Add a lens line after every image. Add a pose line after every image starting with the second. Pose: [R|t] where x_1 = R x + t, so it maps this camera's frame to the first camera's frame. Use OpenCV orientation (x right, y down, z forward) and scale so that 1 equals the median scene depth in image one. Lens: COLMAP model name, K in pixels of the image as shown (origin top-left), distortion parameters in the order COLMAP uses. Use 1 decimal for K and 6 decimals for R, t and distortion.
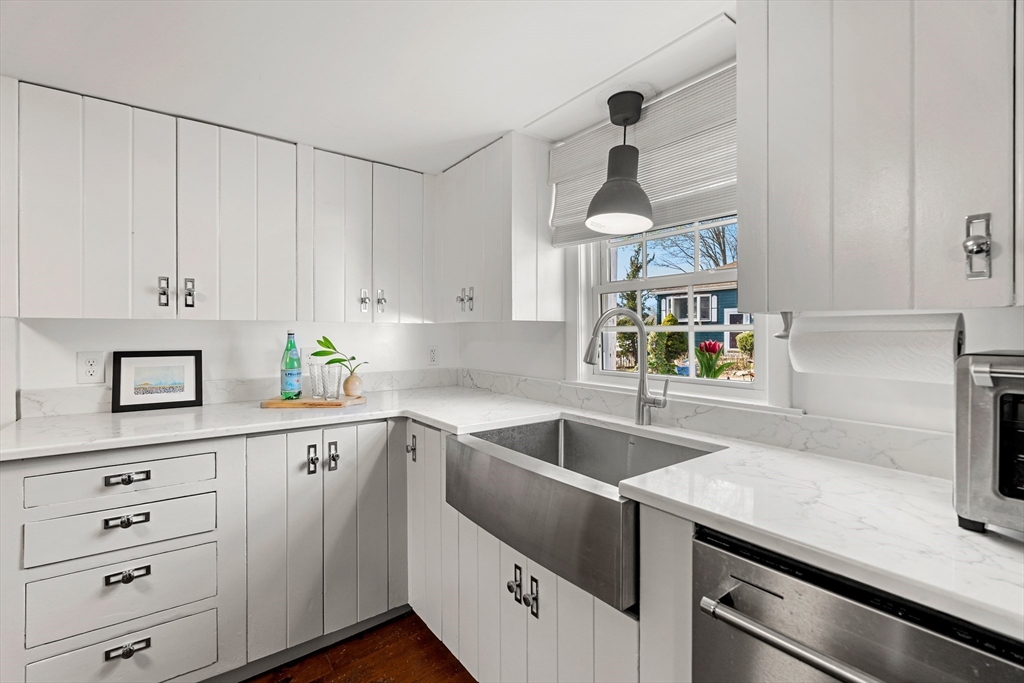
lens RADIAL K [[452.3, 0, 511.5], [0, 452.3, 334.0], [0, 0, 1]] dist [-0.003191, -0.000387]
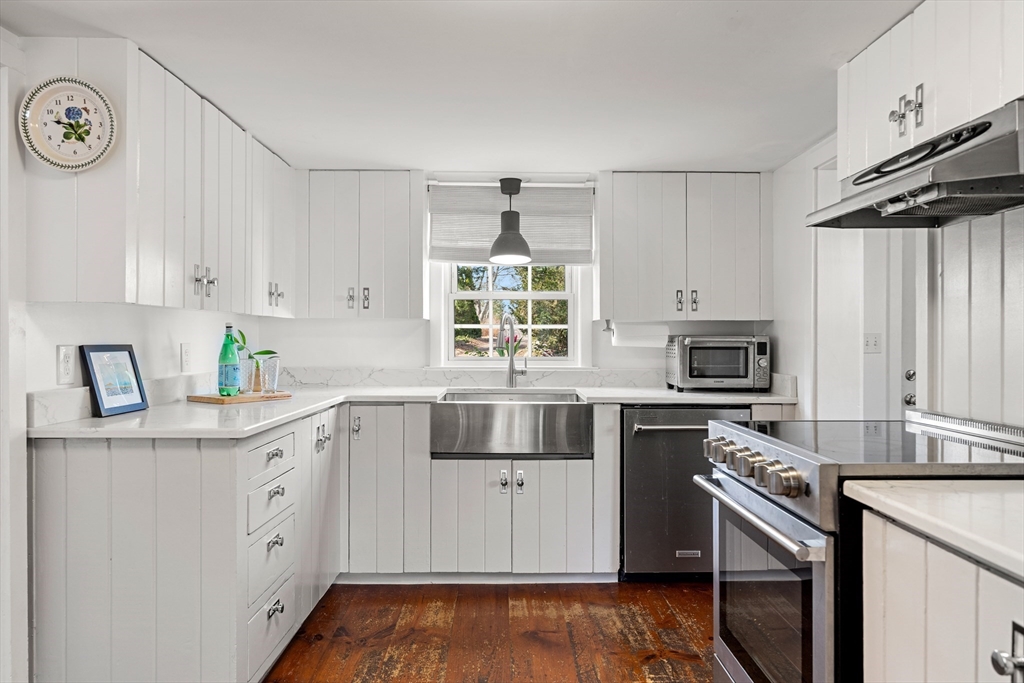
lens RADIAL K [[692.4, 0, 518.7], [0, 692.4, 333.9], [0, 0, 1]] dist [-0.006922, 0.004814]
pose [[0.589483, 0.005797, 0.807760, -1.537116], [-0.000360, 0.999976, -0.006913, 0.028910], [-0.807781, 0.003784, 0.589471, -0.402232]]
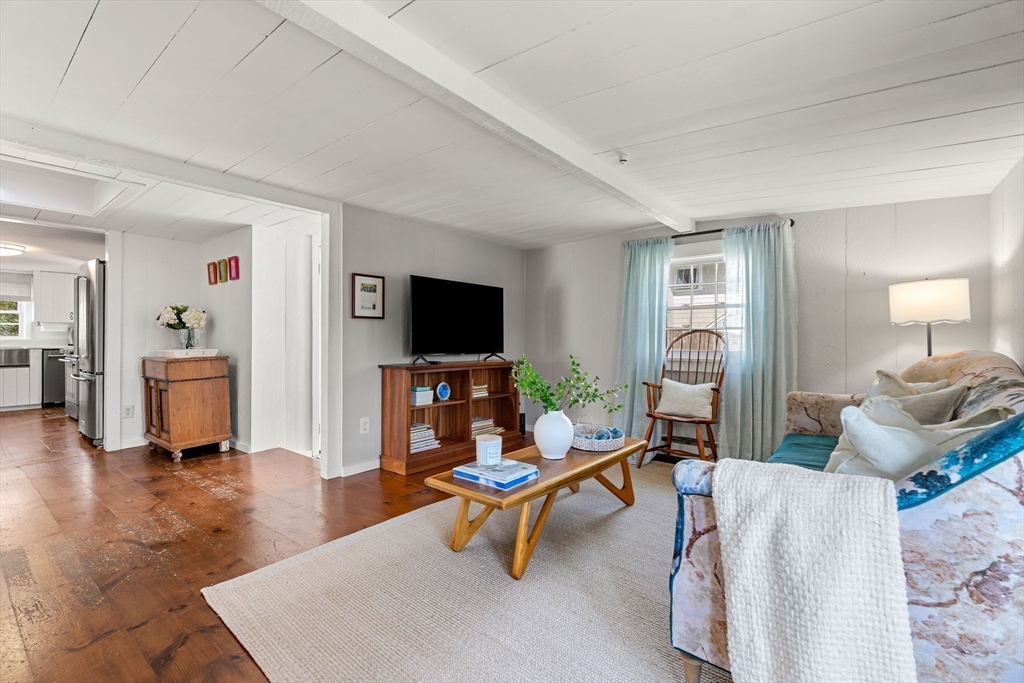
lens RADIAL K [[452.3, 0, 522.2], [0, 452.3, 338.2], [0, 0, 1]] dist [-0.003191, -0.000387]
pose [[-0.251571, 0.002079, 0.967837, -4.706265], [0.003920, 0.999992, -0.001130, 0.139662], [-0.967831, 0.003509, -0.251577, -2.586949]]
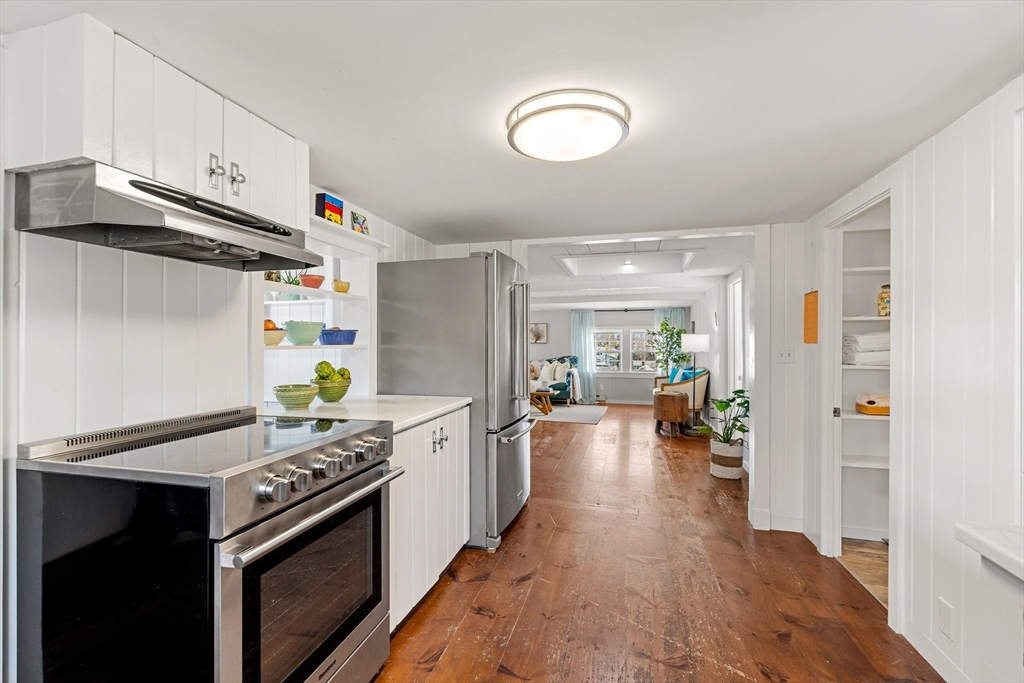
lens RADIAL K [[452.3, 0, 515.2], [0, 452.3, 341.2], [0, 0, 1]] dist [-0.003191, -0.000387]
pose [[-0.789780, 0.002282, -0.613386, -0.236035], [0.003702, 0.999993, -0.001046, 0.004811], [0.613379, -0.003097, -0.789783, 0.772587]]
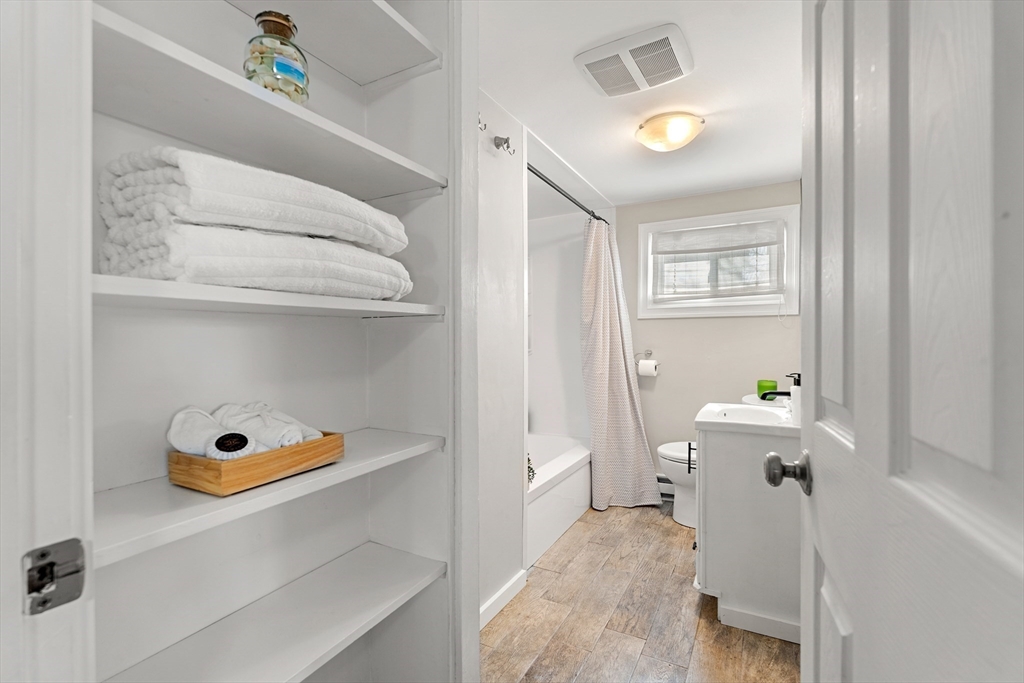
lens RADIAL K [[452.3, 0, 507.7], [0, 452.3, 342.9], [0, 0, 1]] dist [-0.003191, -0.000387]
pose [[0.391964, 0.017955, -0.919805, -1.830920], [-0.003454, 0.999831, 0.018046, 0.136137], [0.919974, -0.003897, 0.391960, 0.329252]]
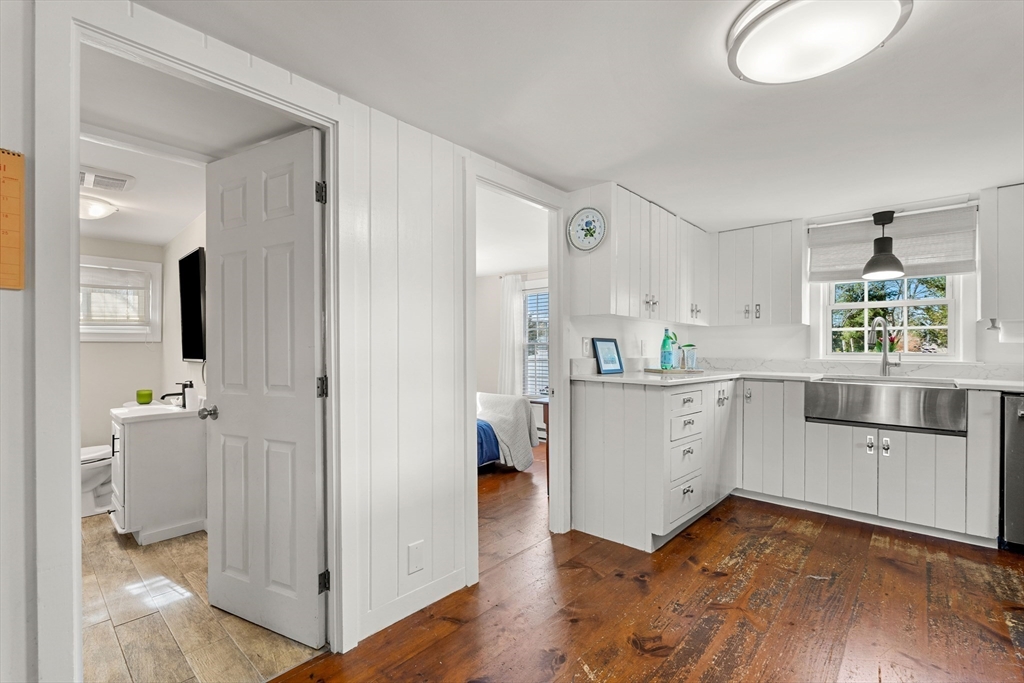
lens RADIAL K [[452.3, 0, 513.2], [0, 452.3, 350.9], [0, 0, 1]] dist [-0.003191, -0.000387]
pose [[0.983571, 0.007182, 0.180381, -1.581909], [-0.007162, 0.999974, -0.000760, 0.096294], [-0.180381, -0.000544, 0.983597, -0.616612]]
